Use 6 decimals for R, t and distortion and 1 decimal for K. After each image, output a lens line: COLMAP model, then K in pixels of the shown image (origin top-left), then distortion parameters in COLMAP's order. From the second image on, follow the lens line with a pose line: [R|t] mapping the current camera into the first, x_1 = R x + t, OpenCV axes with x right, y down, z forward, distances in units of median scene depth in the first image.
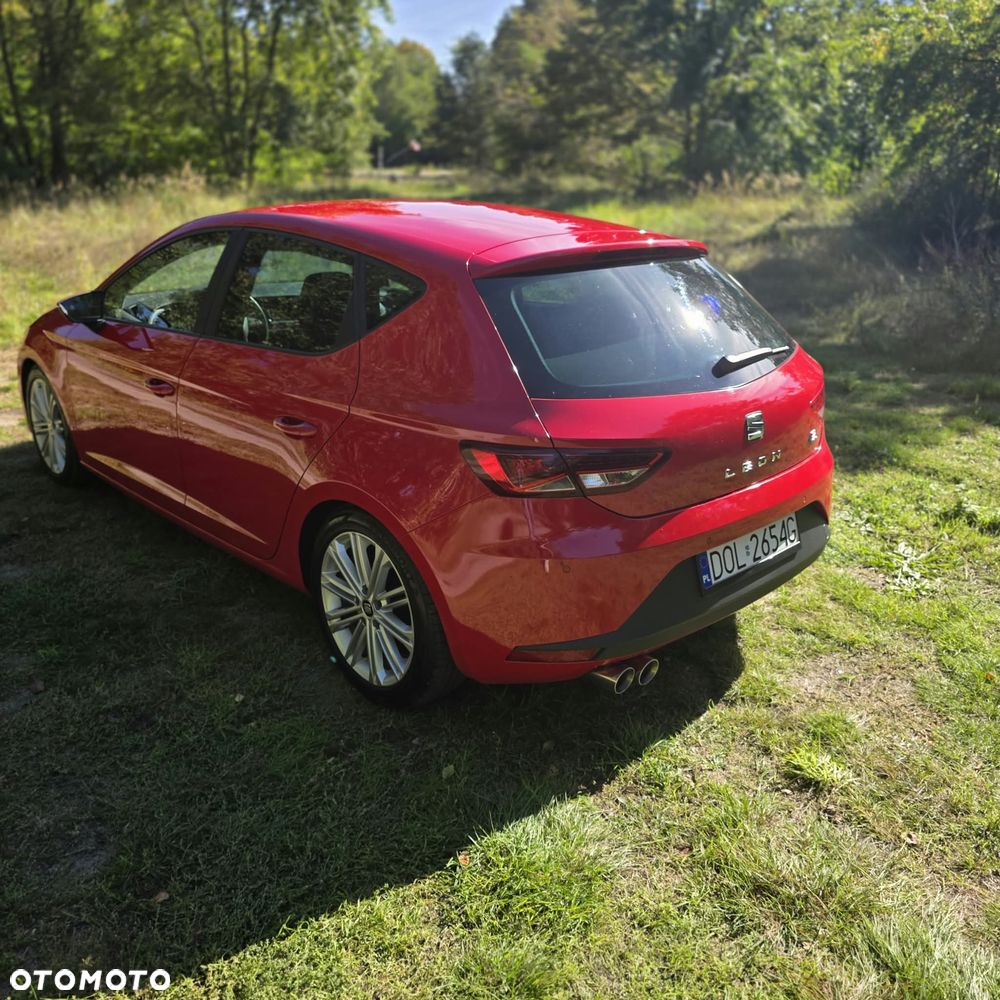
lens RADIAL K [[881.2, 0, 500.9], [0, 881.2, 505.8], [0, 0, 1]] dist [0.052651, -0.040857]
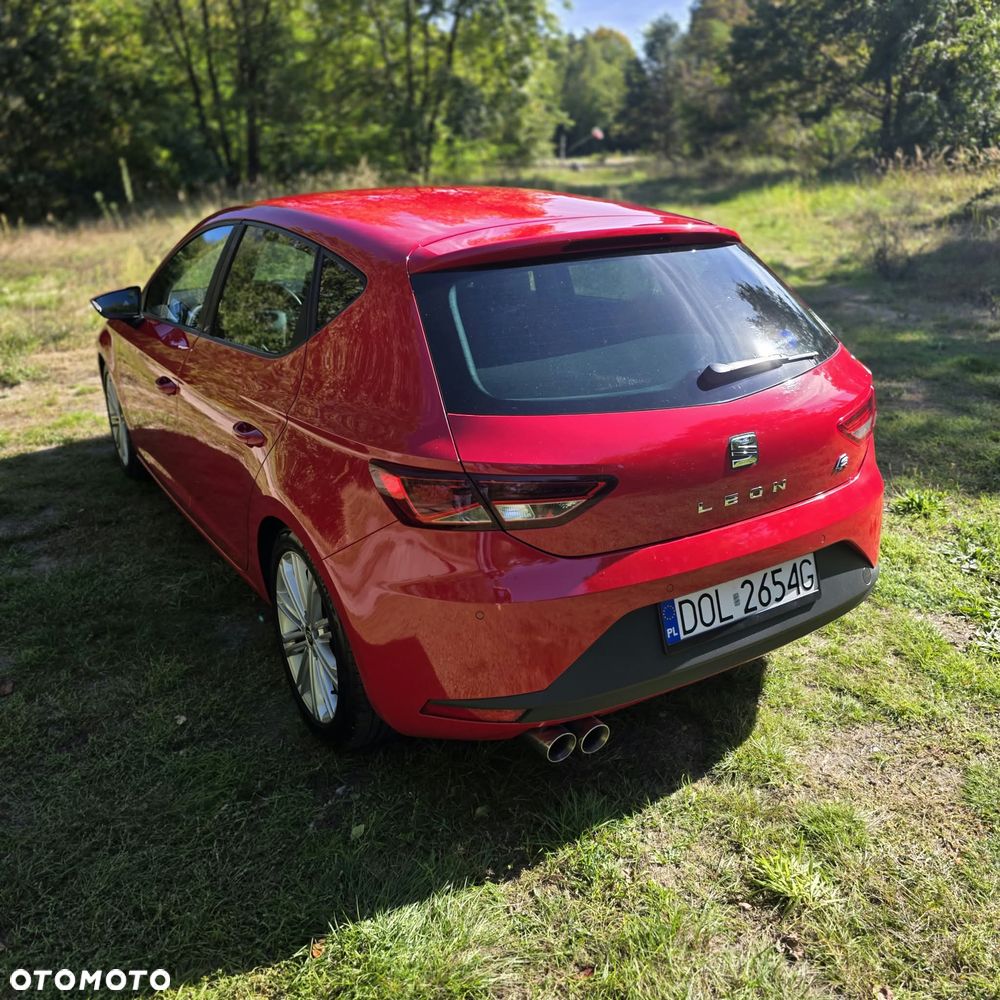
lens RADIAL K [[881.2, 0, 508.5], [0, 881.2, 497.8], [0, 0, 1]] dist [0.052651, -0.040857]
pose [[0.980310, 0.041190, -0.193119, 0.211867], [-0.040527, 0.999151, 0.007383, -0.039439], [0.193259, 0.000589, 0.981148, 0.136974]]
